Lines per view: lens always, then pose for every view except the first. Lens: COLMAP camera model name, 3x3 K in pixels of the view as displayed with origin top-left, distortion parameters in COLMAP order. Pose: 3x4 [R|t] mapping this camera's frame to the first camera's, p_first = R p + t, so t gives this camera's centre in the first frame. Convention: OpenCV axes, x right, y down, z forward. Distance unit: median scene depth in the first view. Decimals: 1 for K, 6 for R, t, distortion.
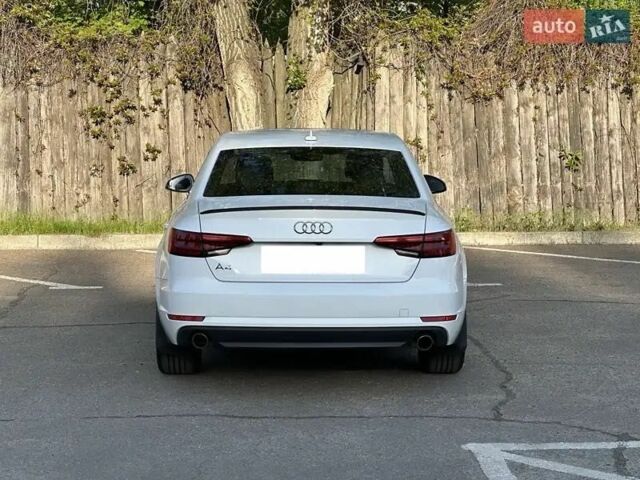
lens RADIAL K [[1383.9, 0, 320.0], [0, 1383.9, 240.0], [0, 0, 1]] dist [0.011221, 2.016936]
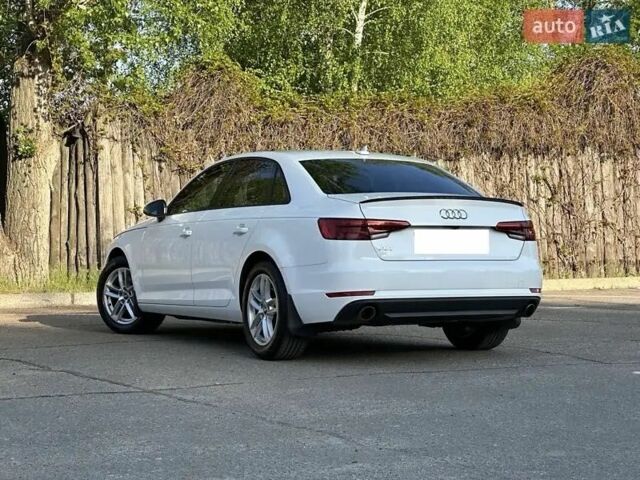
lens RADIAL K [[1383.9, 0, 320.0], [0, 1383.9, 240.0], [0, 0, 1]] dist [0.011221, 2.016936]
pose [[0.899524, -0.010191, 0.436753, -0.267240], [0.050074, 0.995544, -0.079903, 0.043765], [-0.433992, 0.093744, 0.896026, -0.006071]]
